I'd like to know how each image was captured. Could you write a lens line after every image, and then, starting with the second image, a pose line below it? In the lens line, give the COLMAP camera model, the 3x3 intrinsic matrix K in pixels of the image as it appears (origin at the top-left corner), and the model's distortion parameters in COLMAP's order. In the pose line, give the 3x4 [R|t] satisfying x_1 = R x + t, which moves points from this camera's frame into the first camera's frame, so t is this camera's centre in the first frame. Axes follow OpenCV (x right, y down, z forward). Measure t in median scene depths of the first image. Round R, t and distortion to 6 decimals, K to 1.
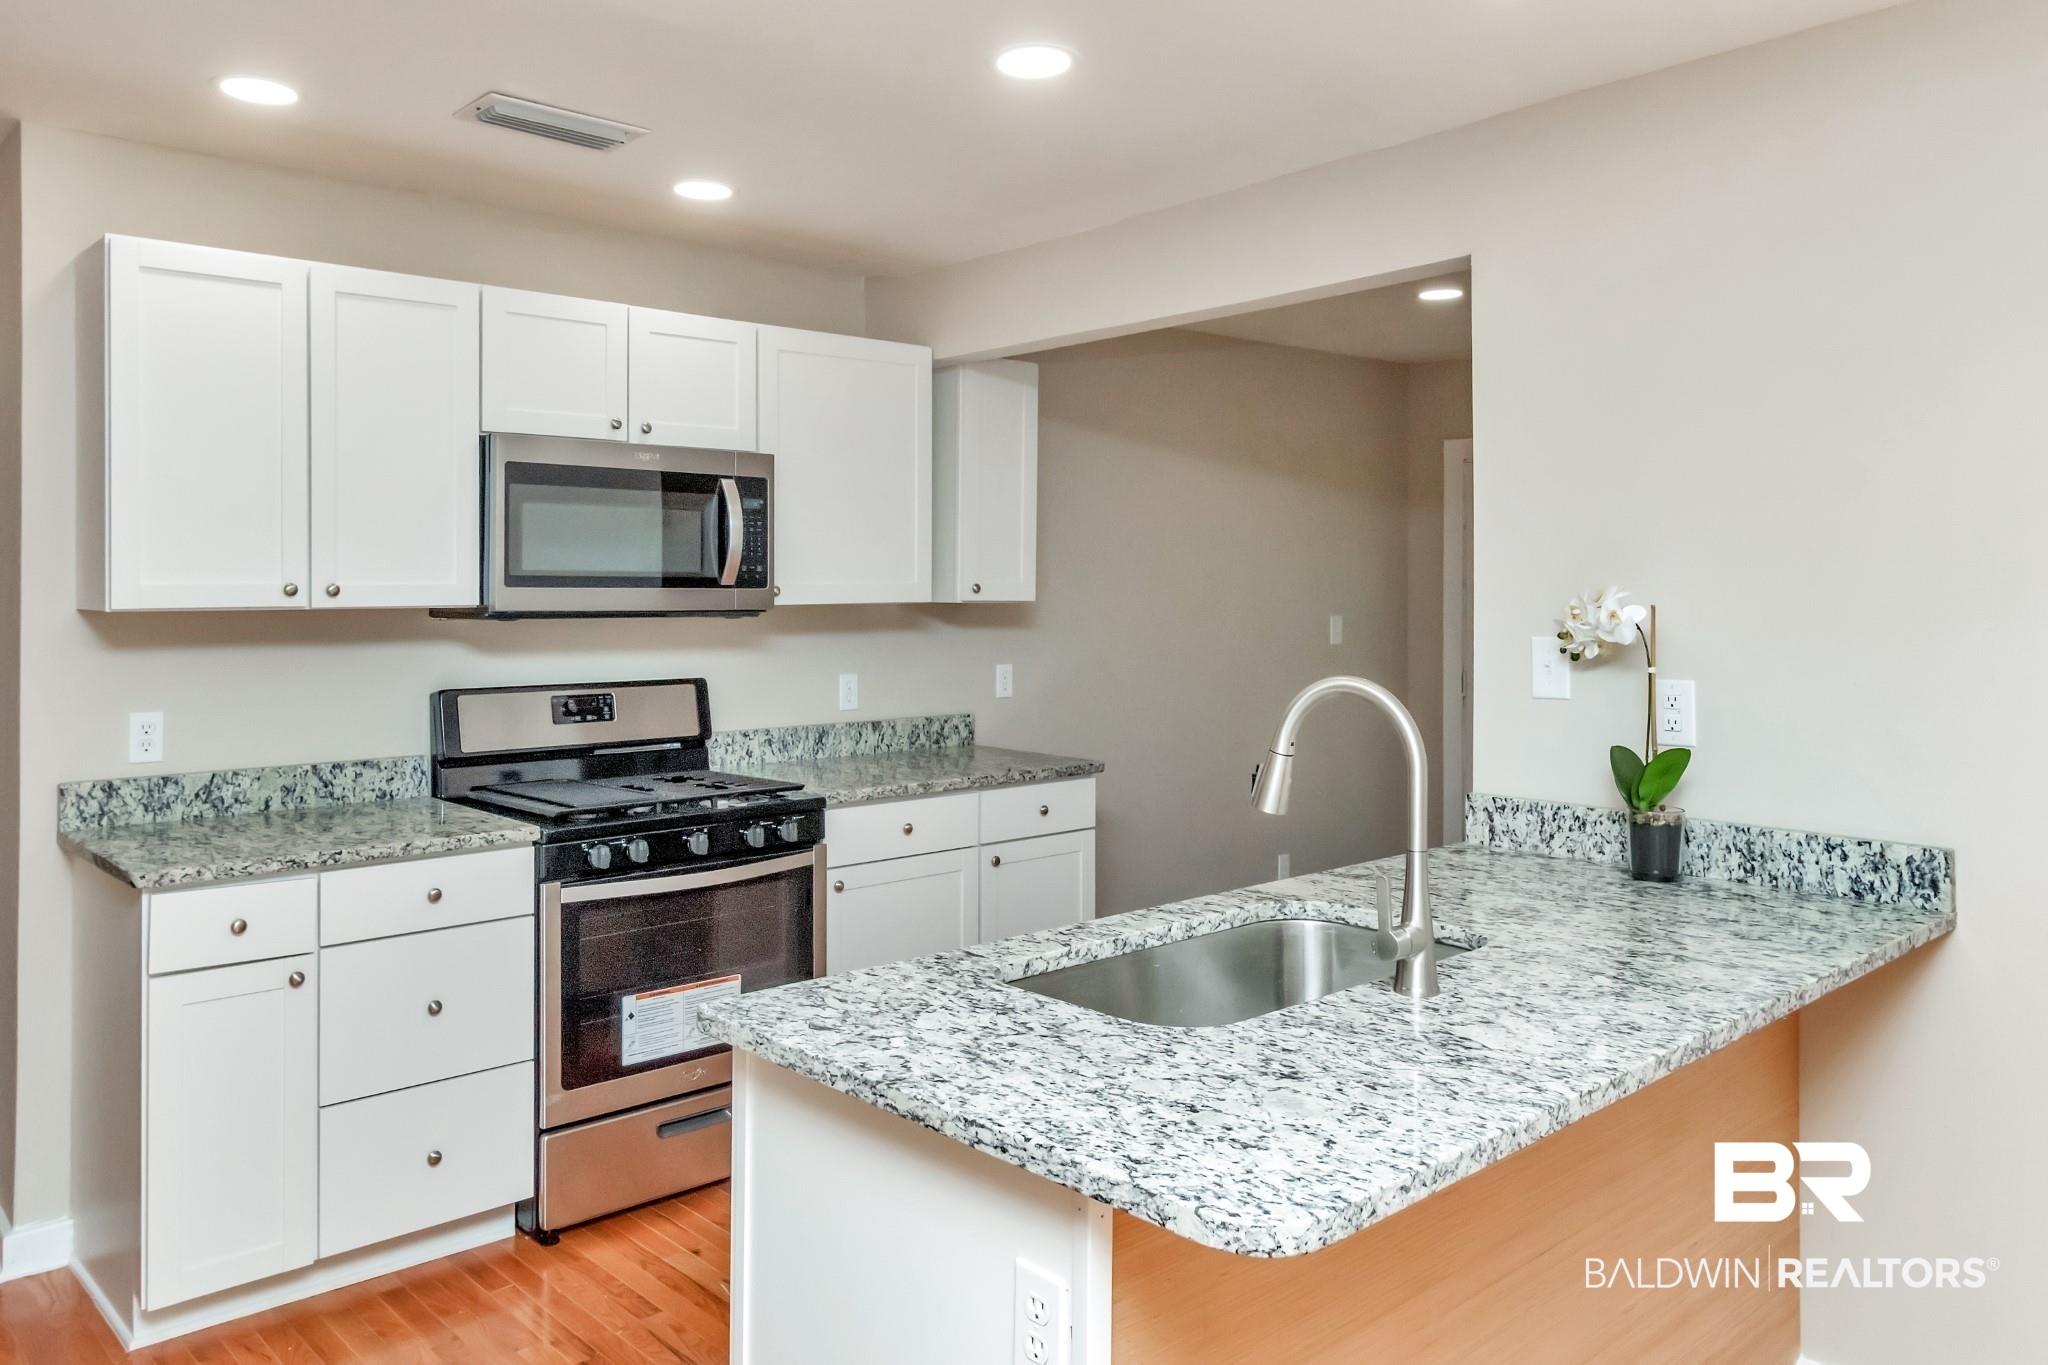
lens RADIAL K [[1505.5, 0, 1045.0], [0, 1505.5, 559.4], [0, 0, 1]] dist [0.010349, -0.011212]
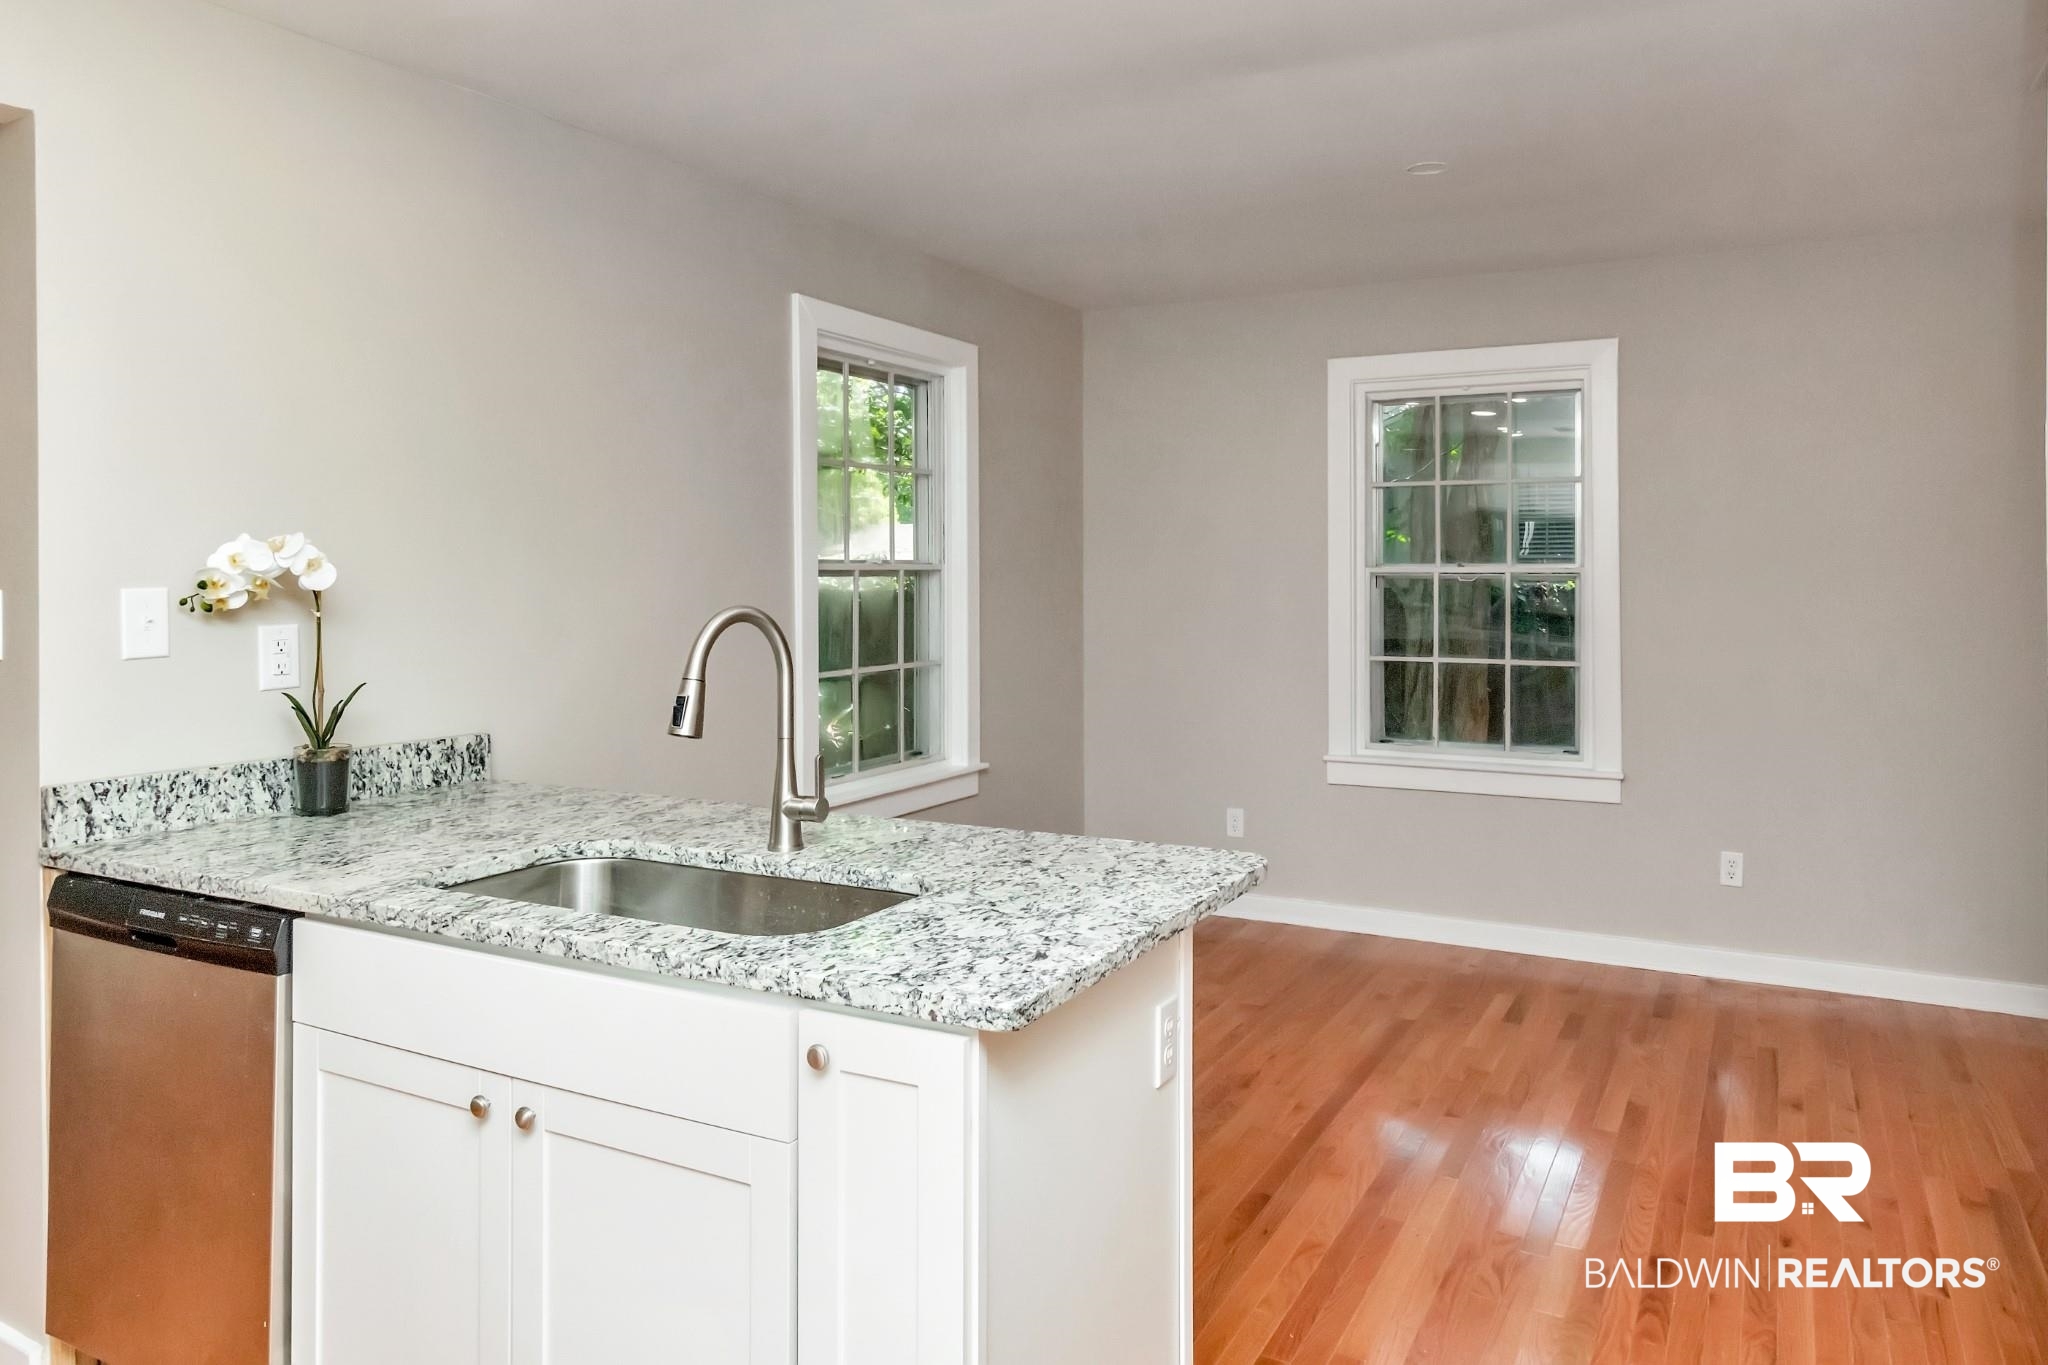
lens RADIAL K [[1379.0, 0, 1038.7], [0, 1379.0, 586.3], [0, 0, 1]] dist [-0.005953, 0.004296]
pose [[-0.322557, -0.015129, 0.946429, -0.531559], [-0.018315, 0.999785, 0.009740, 0.029430], [-0.946373, -0.014192, -0.322765, 0.682744]]
